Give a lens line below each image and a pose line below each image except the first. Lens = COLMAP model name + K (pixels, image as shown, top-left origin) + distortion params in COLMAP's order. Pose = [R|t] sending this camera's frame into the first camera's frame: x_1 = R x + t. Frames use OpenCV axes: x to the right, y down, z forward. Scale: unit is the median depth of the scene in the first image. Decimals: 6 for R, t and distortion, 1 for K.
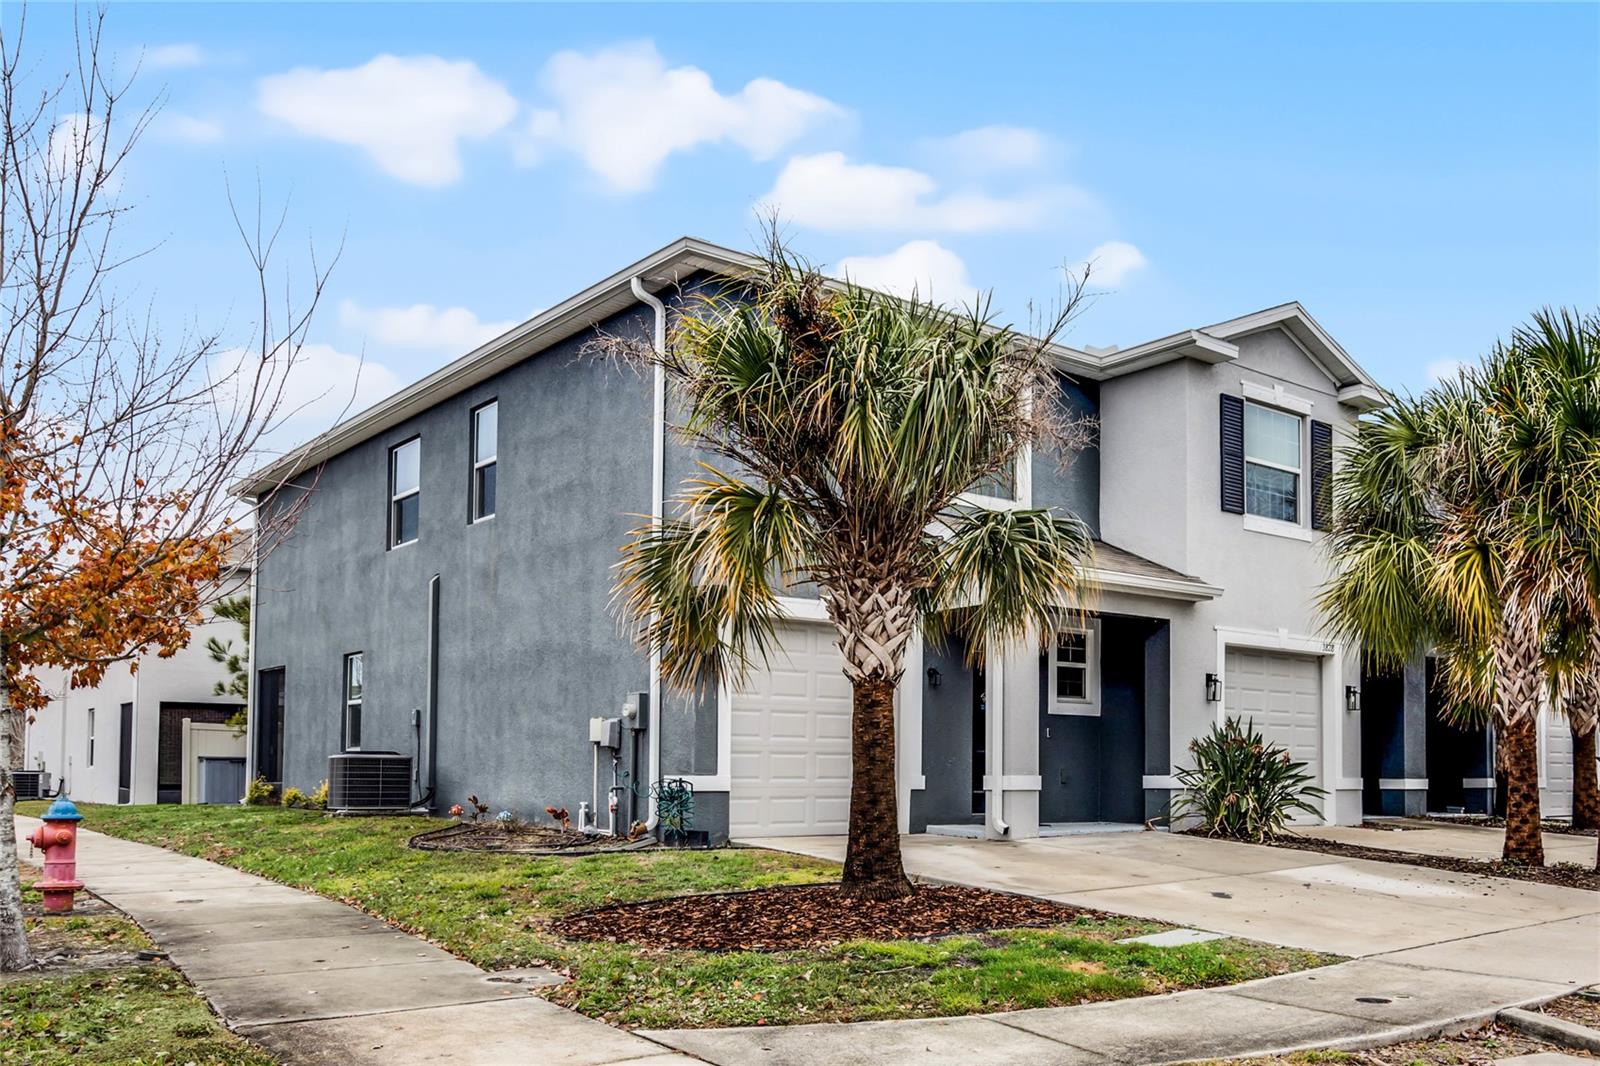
lens RADIAL K [[1022.7, 0, 800.8], [0, 1022.7, 528.9], [0, 0, 1]] dist [0.007317, -0.004372]
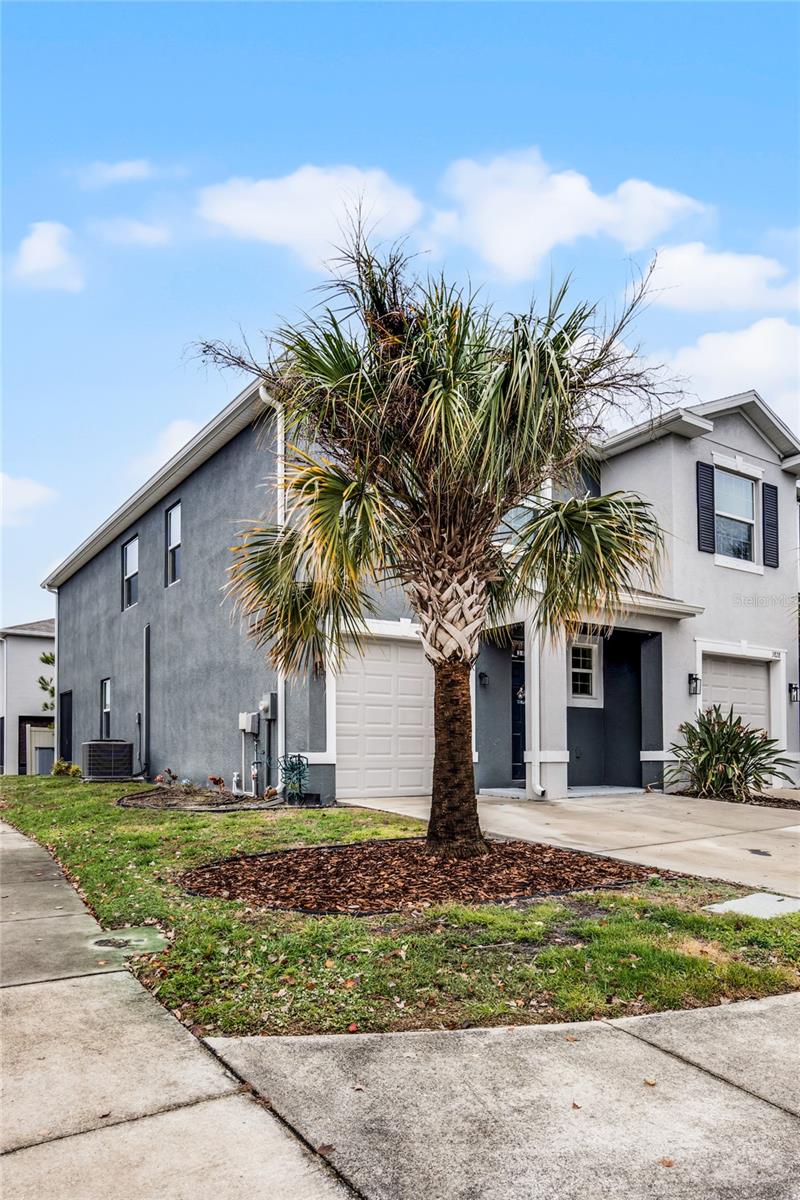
lens RADIAL K [[635.1, 0, 359.6], [0, 635.1, 569.6], [0, 0, 1]] dist [-0.000858, 0.003492]
pose [[0.999213, -0.015005, -0.036717, -0.002802], [0.013203, 0.998719, -0.048838, 0.044208], [0.037403, 0.048315, 0.998132, 0.161591]]
